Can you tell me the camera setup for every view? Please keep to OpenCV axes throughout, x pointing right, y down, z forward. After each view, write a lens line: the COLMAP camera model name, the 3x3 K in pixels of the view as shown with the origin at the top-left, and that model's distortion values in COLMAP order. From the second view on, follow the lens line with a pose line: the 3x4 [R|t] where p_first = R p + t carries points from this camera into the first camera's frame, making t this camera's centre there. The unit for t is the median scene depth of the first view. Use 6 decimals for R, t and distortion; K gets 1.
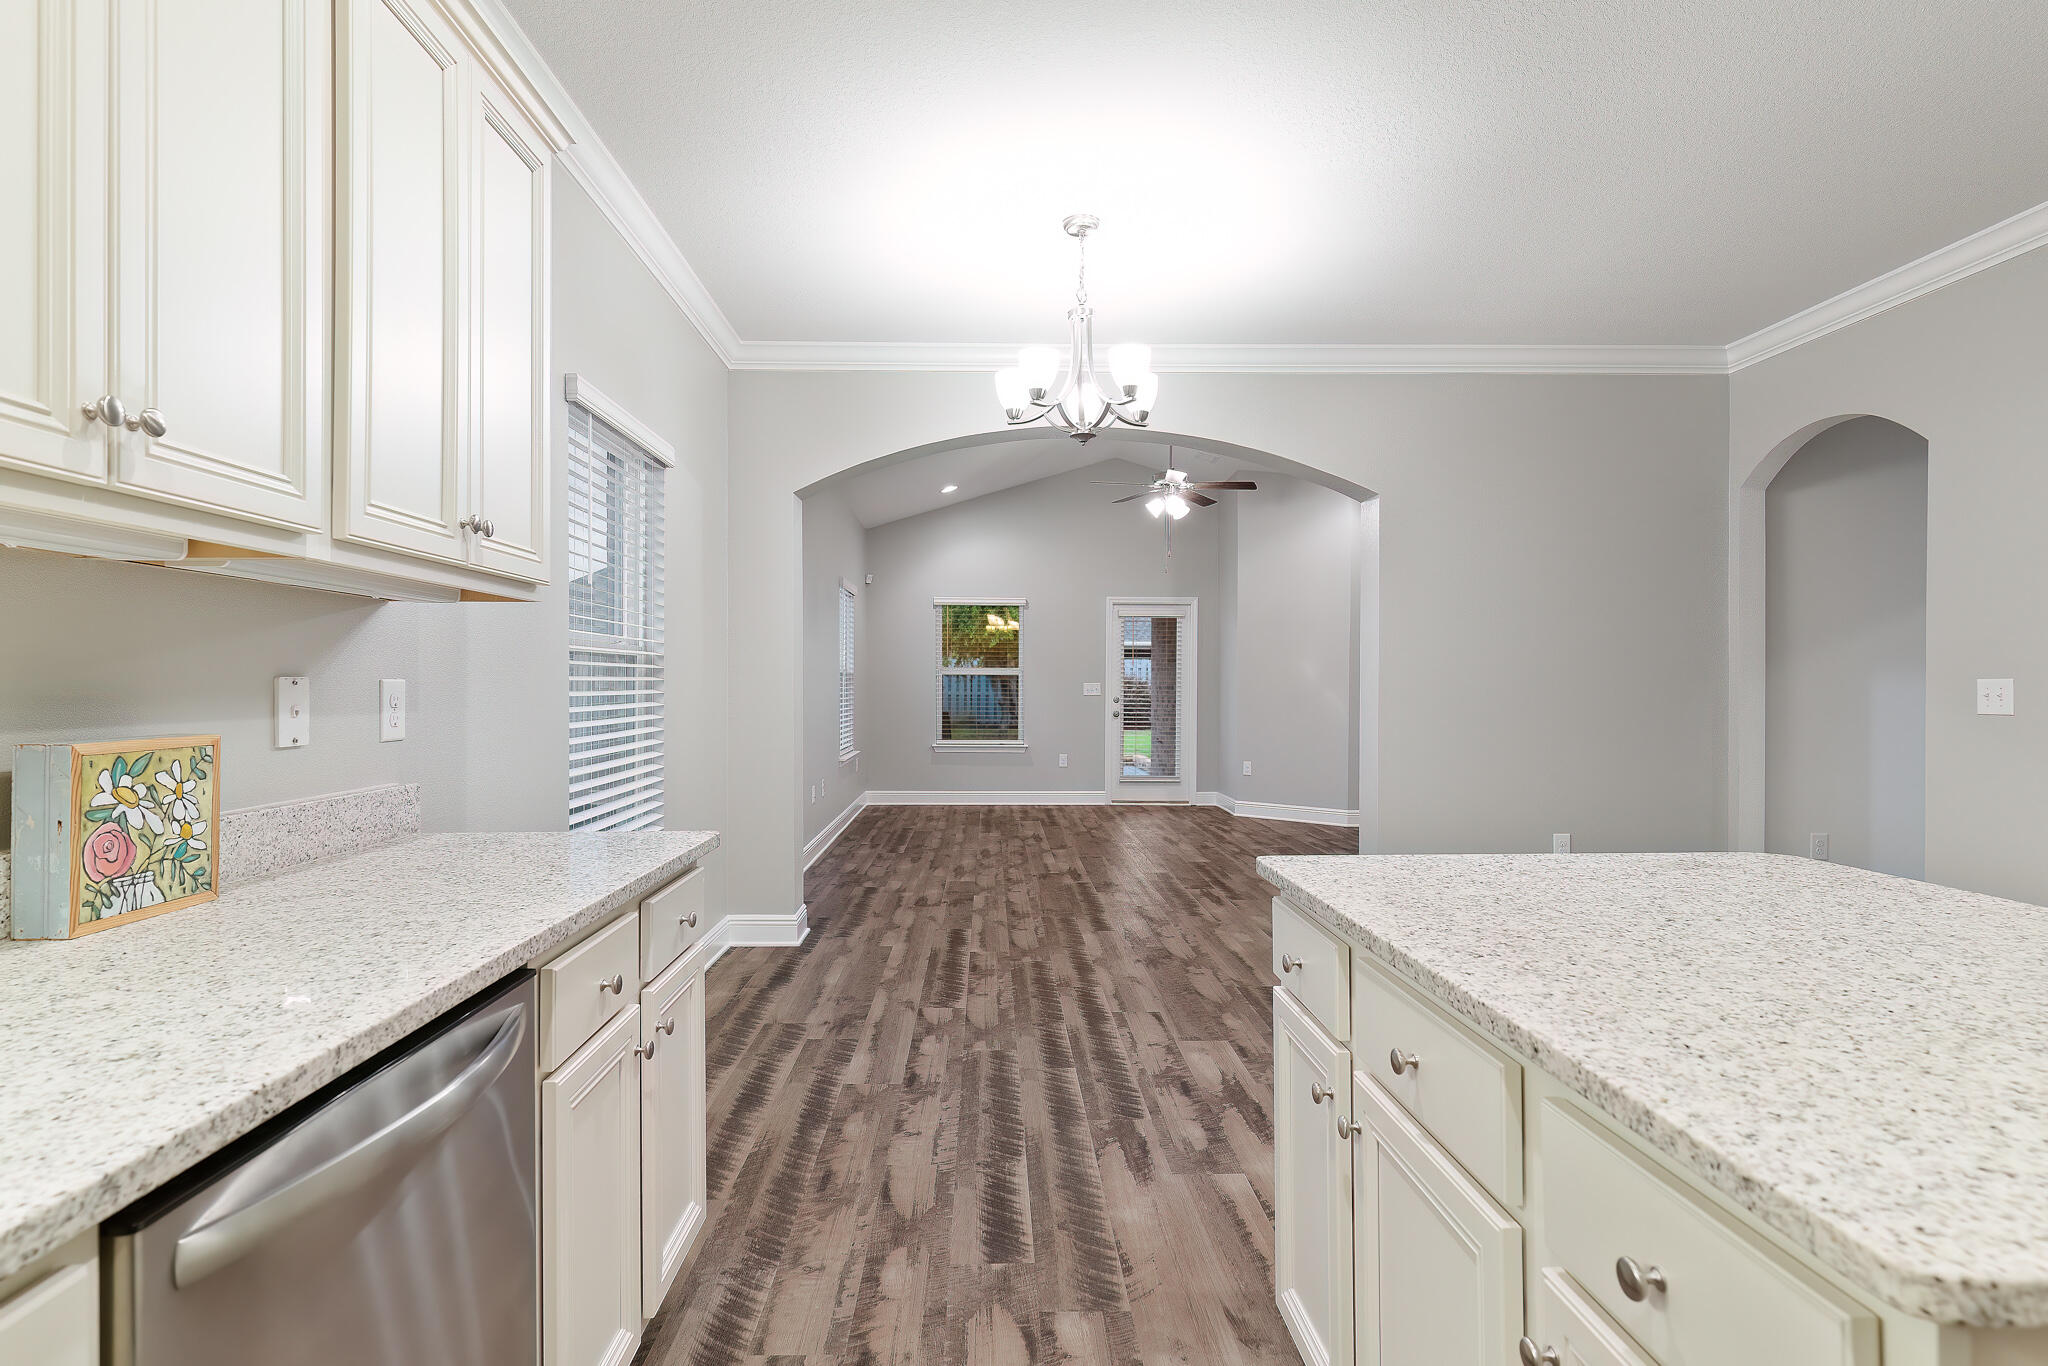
lens RADIAL K [[1011.7, 0, 995.9], [0, 1011.7, 684.1], [0, 0, 1]] dist [0.000037, 0.000255]
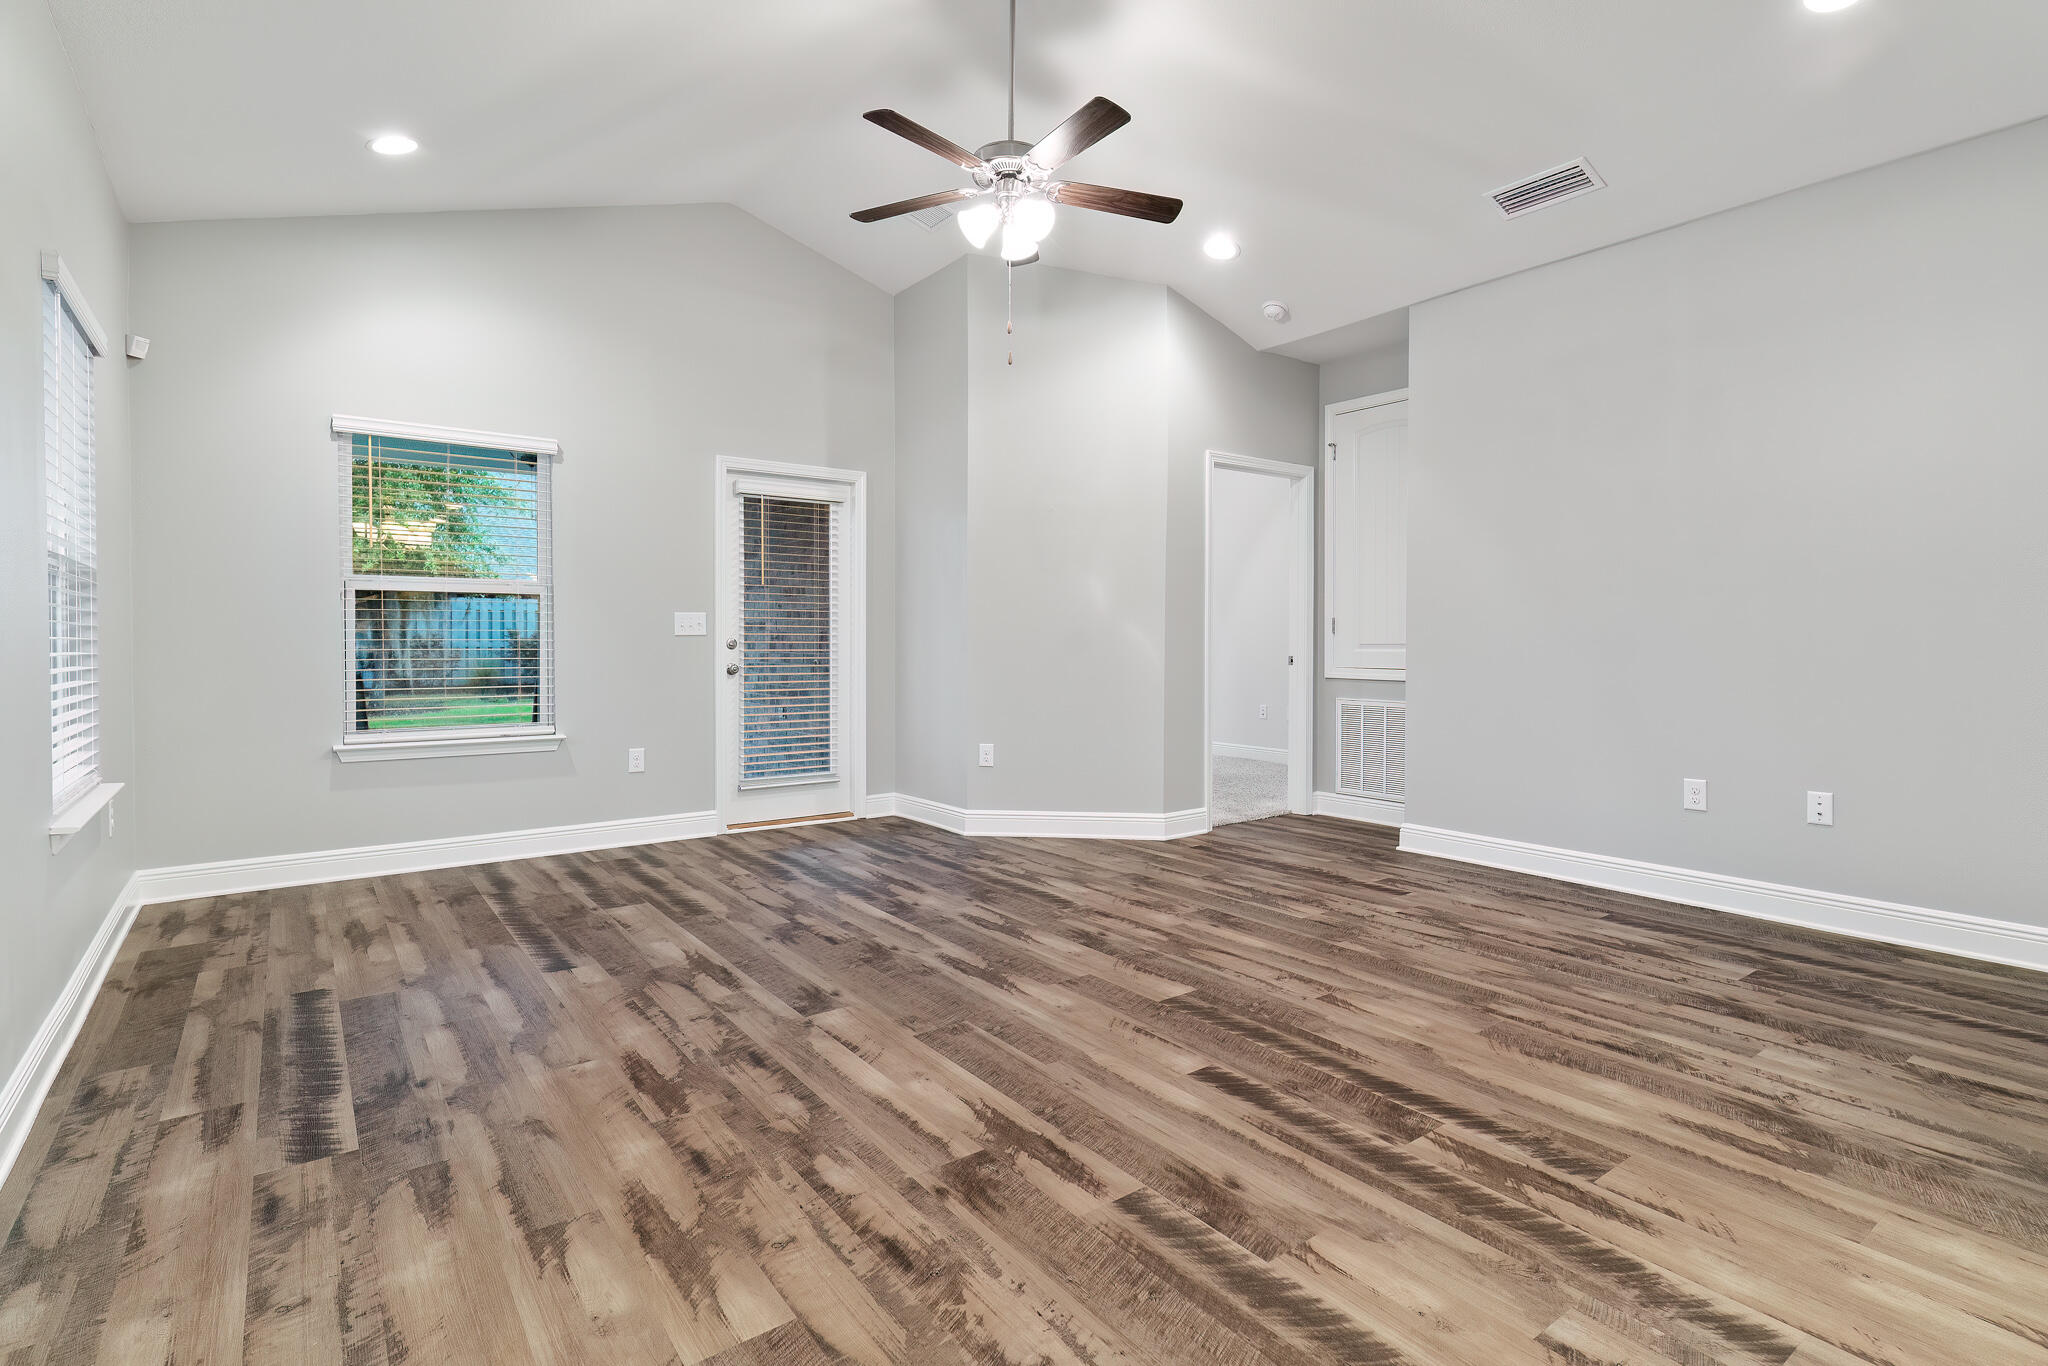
lens RADIAL K [[994.8, 0, 1021.9], [0, 994.8, 658.1], [0, 0, 1]] dist [0.000473, 0.000428]
pose [[0.808235, -0.013948, 0.588695, -0.256015], [0.001732, 0.999771, 0.021310, 0.041469], [-0.588857, -0.016204, 0.808075, 1.597880]]
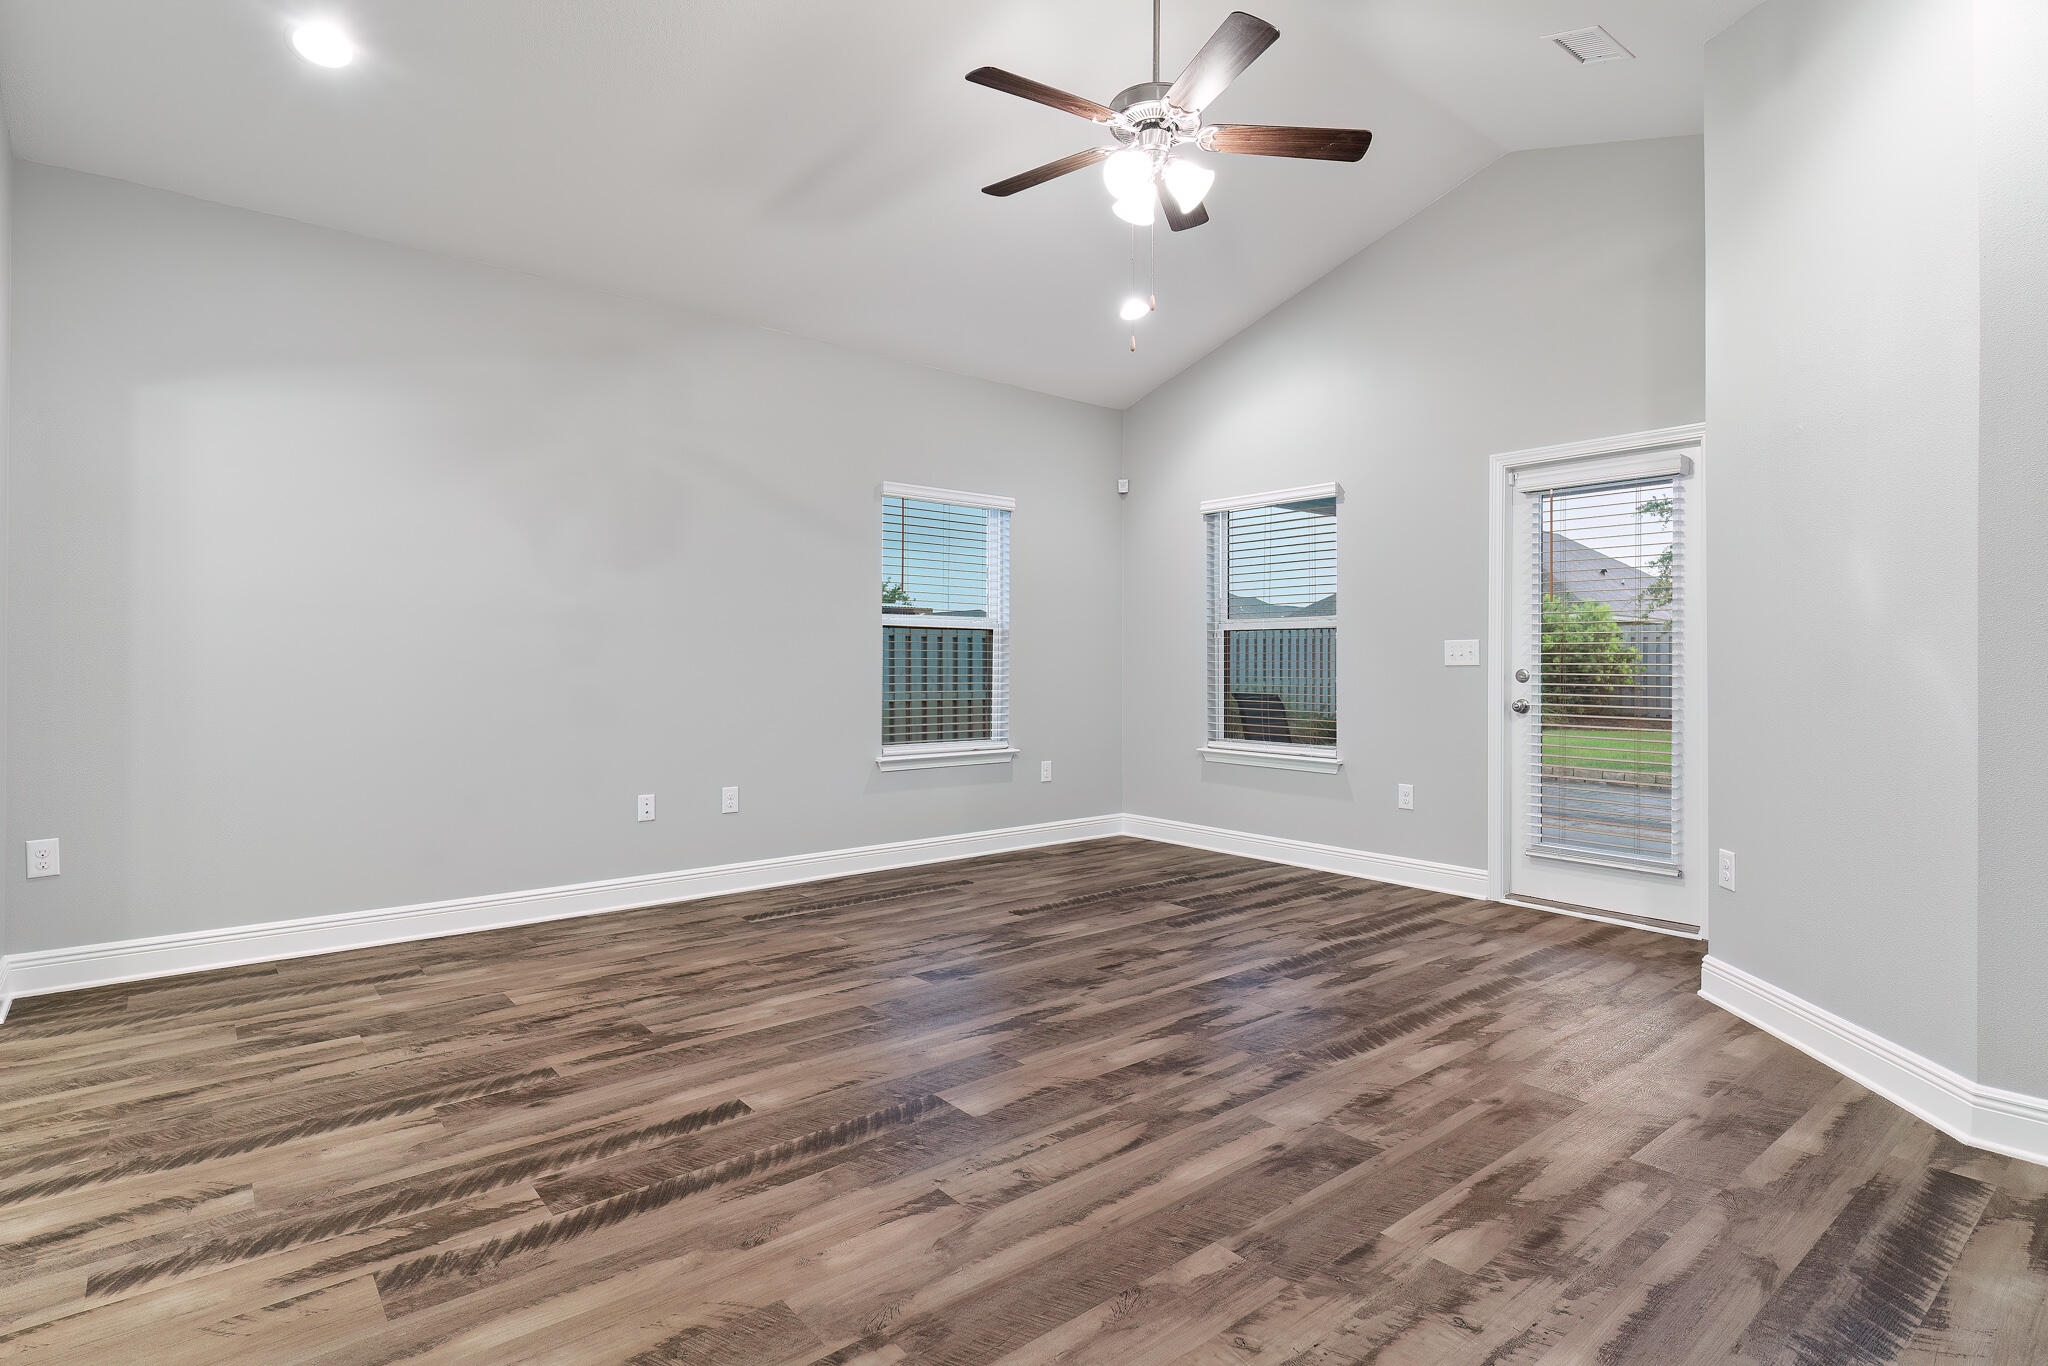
lens RADIAL K [[1032.3, 0, 1017.1], [0, 1032.3, 647.3], [0, 0, 1]] dist [-0.001083, -0.000605]
pose [[0.627412, -0.013160, -0.778576, 1.174337], [-0.000787, 0.999846, -0.017535, 0.038917], [0.778687, 0.011615, 0.627305, 1.813219]]
